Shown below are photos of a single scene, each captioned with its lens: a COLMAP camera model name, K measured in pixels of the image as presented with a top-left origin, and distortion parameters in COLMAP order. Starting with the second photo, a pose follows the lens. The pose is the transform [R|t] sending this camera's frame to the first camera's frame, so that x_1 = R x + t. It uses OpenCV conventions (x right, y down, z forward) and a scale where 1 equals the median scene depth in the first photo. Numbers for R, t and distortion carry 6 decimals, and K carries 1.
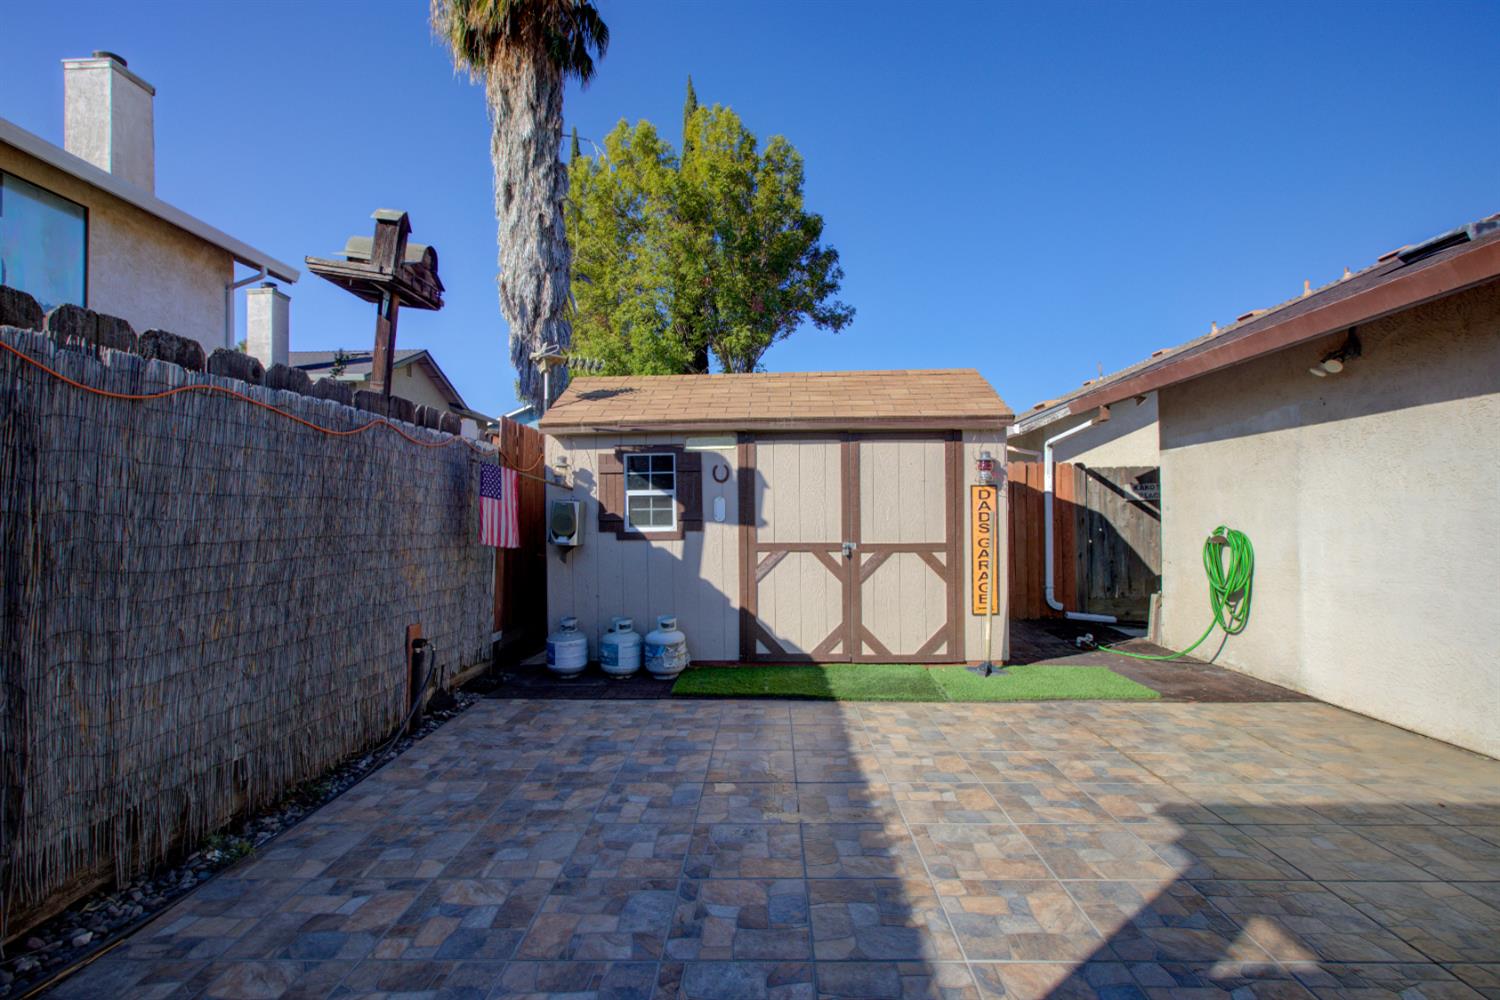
lens RADIAL K [[692.6, 0, 739.5], [0, 692.6, 509.3], [0, 0, 1]] dist [0.000528, 0.000894]
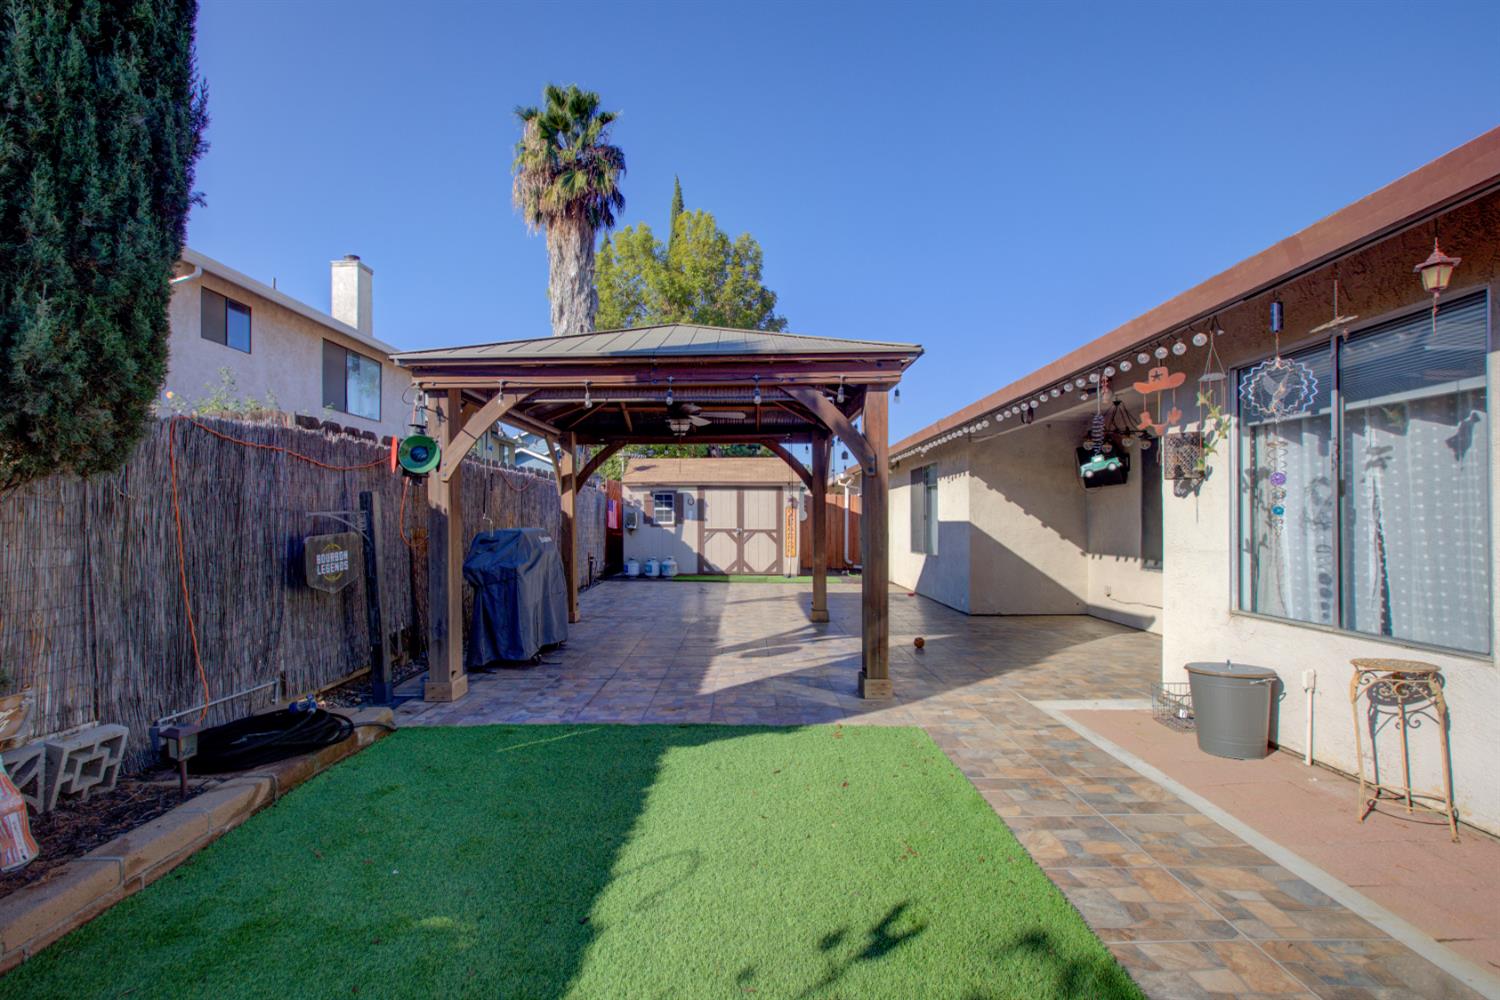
lens RADIAL K [[692.6, 0, 739.5], [0, 692.6, 509.3], [0, 0, 1]] dist [0.000528, 0.000894]
pose [[0.999521, 0.011136, 0.028888, 0.081048], [-0.010927, 0.999913, -0.007360, -0.006031], [-0.028967, 0.007041, 0.999556, -1.616813]]
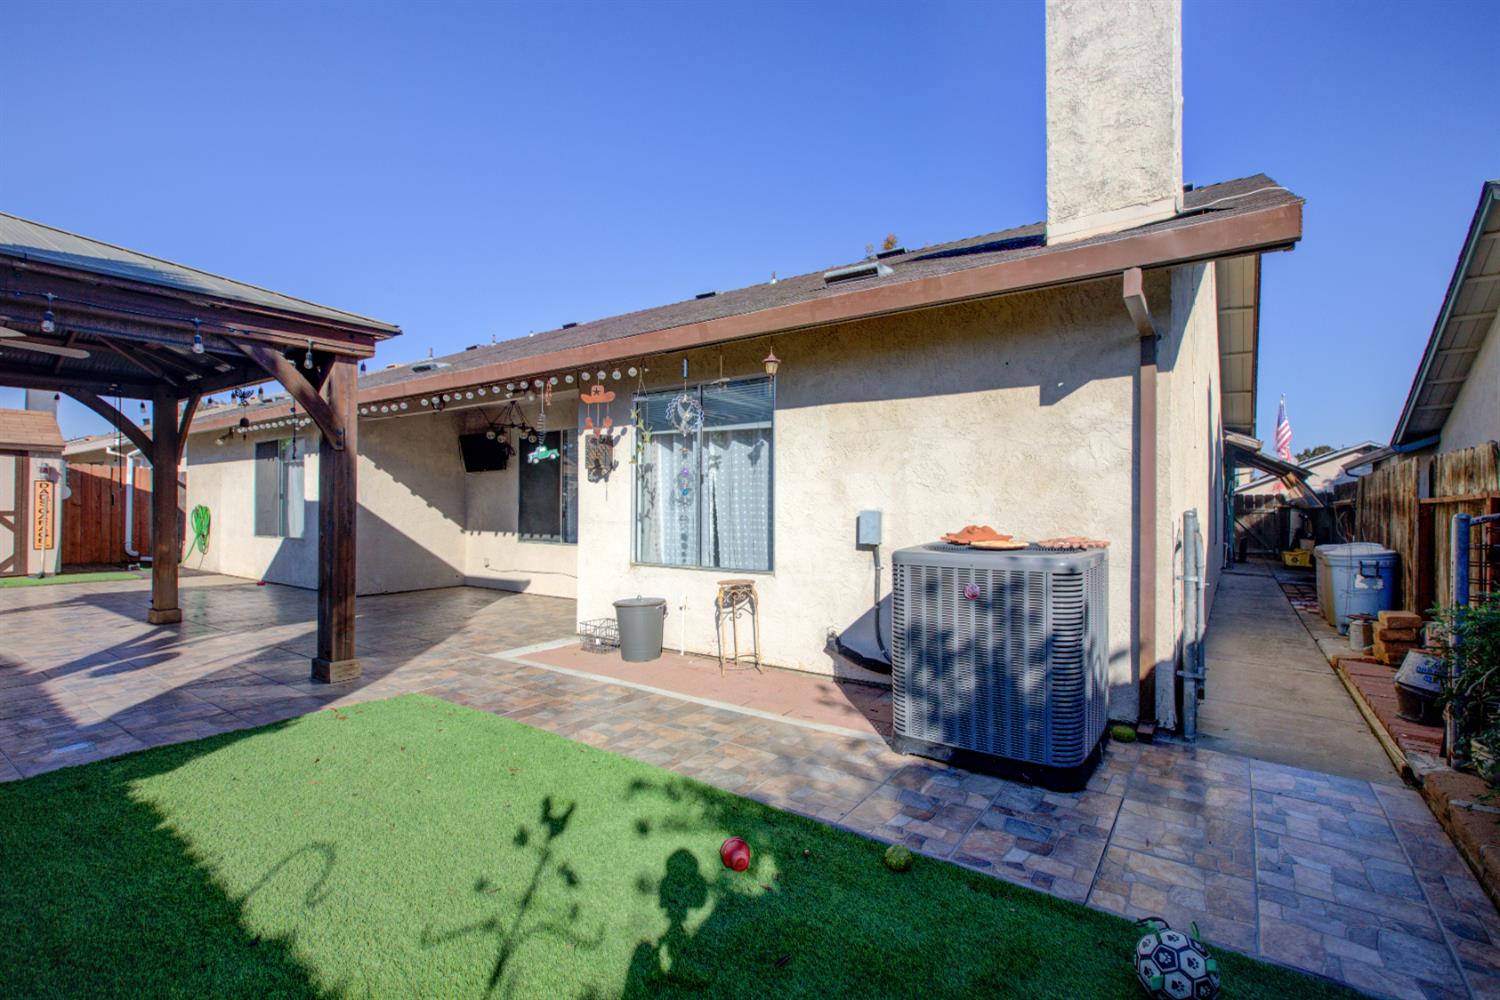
lens RADIAL K [[683.3, 0, 734.0], [0, 683.3, 500.3], [0, 0, 1]] dist [-0.001751, 0.000594]
pose [[0.560263, 0.020515, 0.828061, -0.135461], [-0.019257, 0.999746, -0.011739, 0.004290], [-0.828091, -0.009369, 0.560515, -1.607040]]
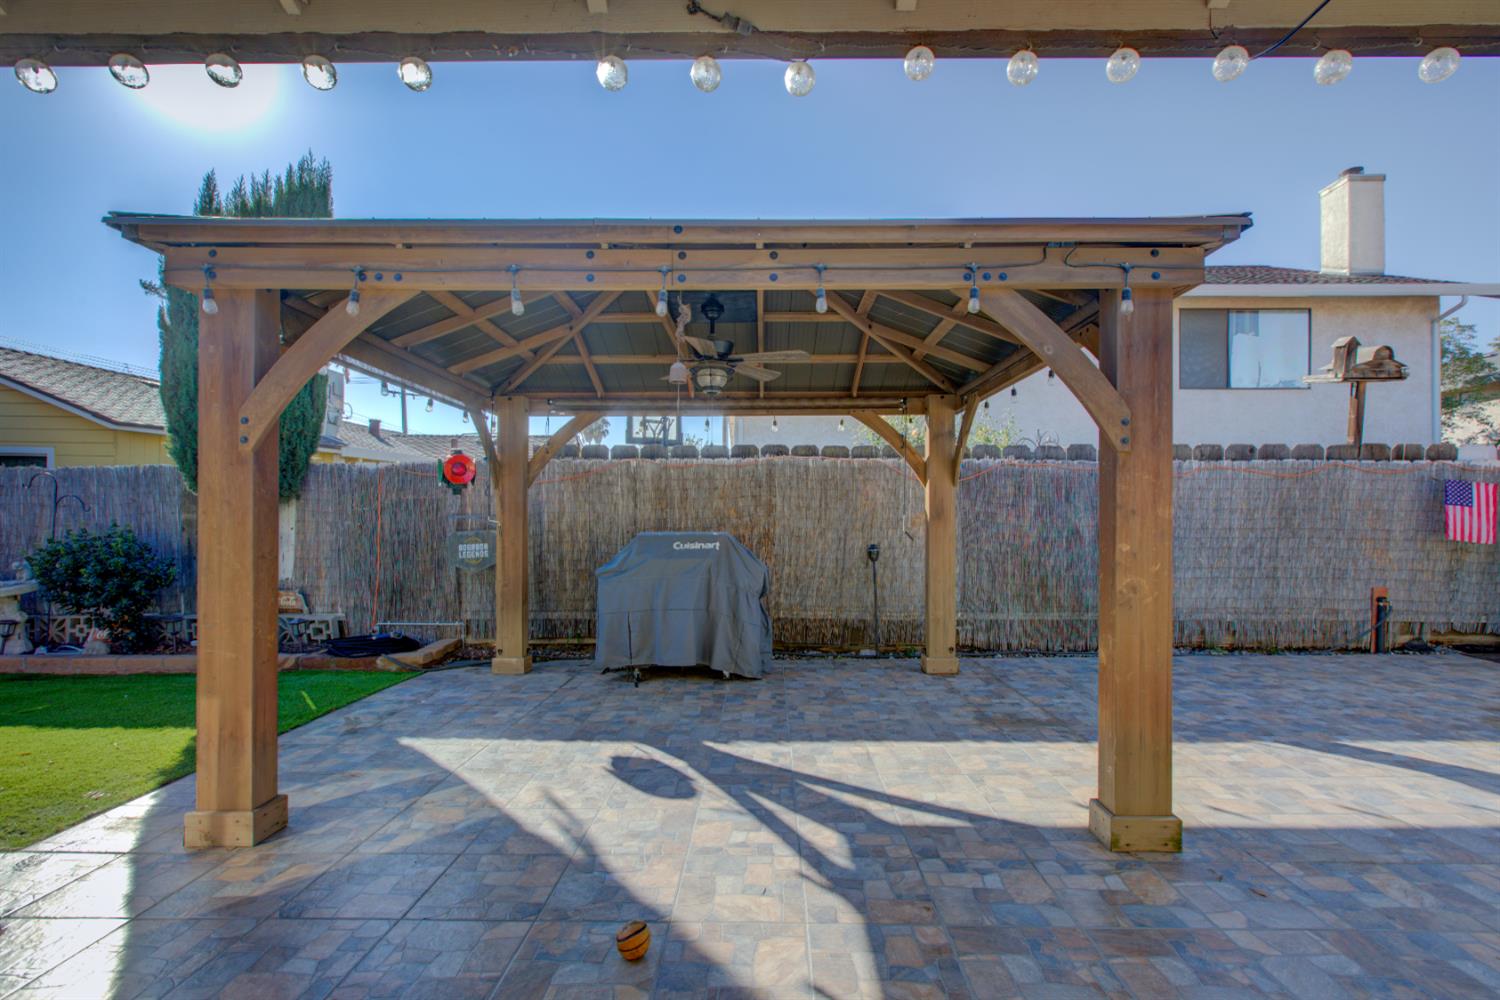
lens RADIAL K [[692.9, 0, 765.3], [0, 692.9, 509.1], [0, 0, 1]] dist [-0.001497, -0.000109]
pose [[0.022331, 0.001510, -0.999749, 0.810754], [0.003979, 0.999991, 0.001599, -0.014637], [0.999743, -0.004014, 0.022325, -0.321416]]
